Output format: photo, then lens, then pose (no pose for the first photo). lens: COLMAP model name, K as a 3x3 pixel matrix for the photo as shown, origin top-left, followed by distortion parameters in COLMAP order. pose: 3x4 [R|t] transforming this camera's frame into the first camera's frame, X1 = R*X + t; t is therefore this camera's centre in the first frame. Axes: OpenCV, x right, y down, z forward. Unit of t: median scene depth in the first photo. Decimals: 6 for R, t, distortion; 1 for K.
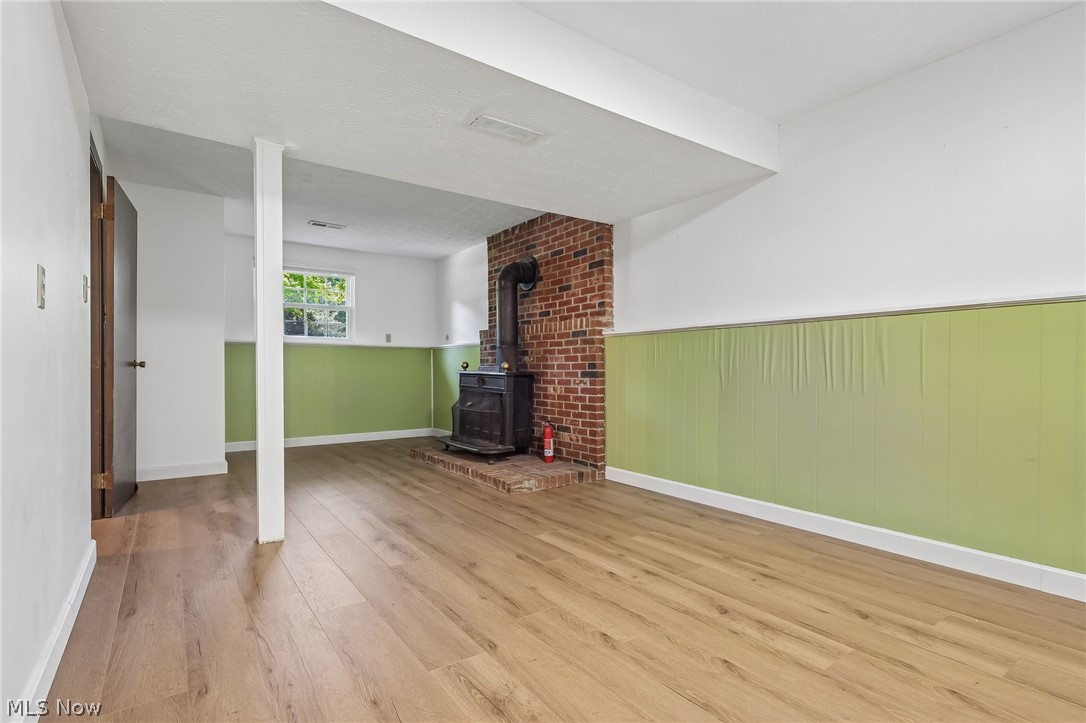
lens RADIAL K [[521.4, 0, 532.3], [0, 521.4, 365.7], [0, 0, 1]] dist [-0.006044, 0.001102]
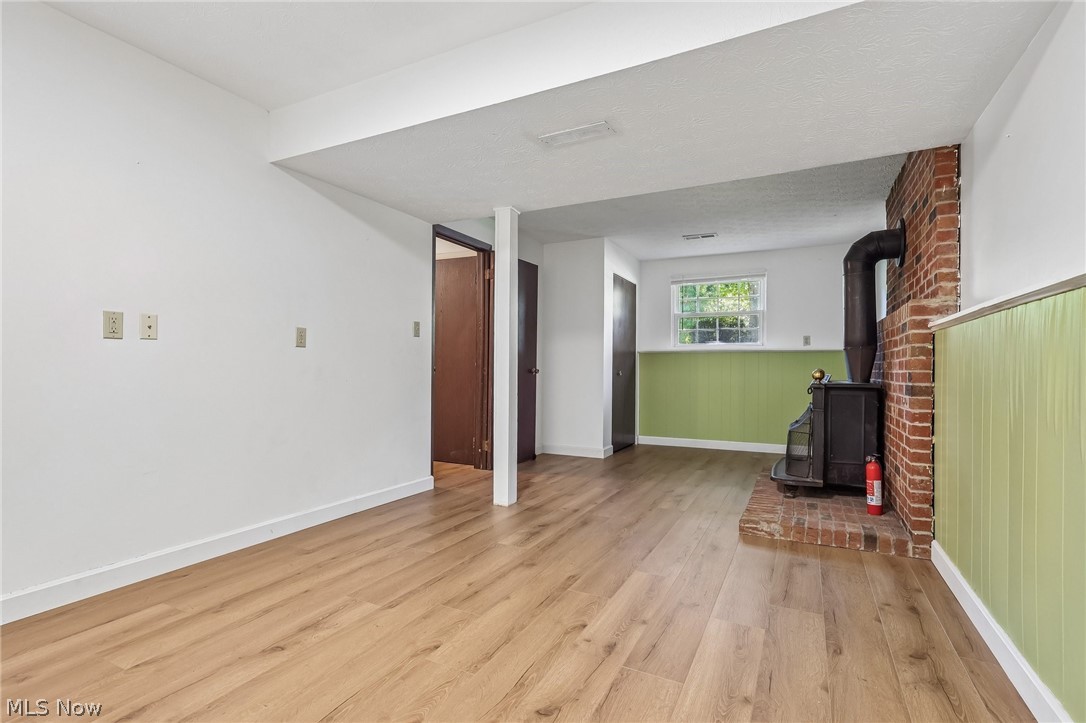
lens RADIAL K [[521.4, 0, 533.0], [0, 521.4, 362.0], [0, 0, 1]] dist [-0.006044, 0.001102]
pose [[0.458268, -0.008330, -0.888775, 0.650055], [-0.002000, 0.999944, -0.010403, -0.014758], [0.888812, 0.006545, 0.458225, 0.404537]]
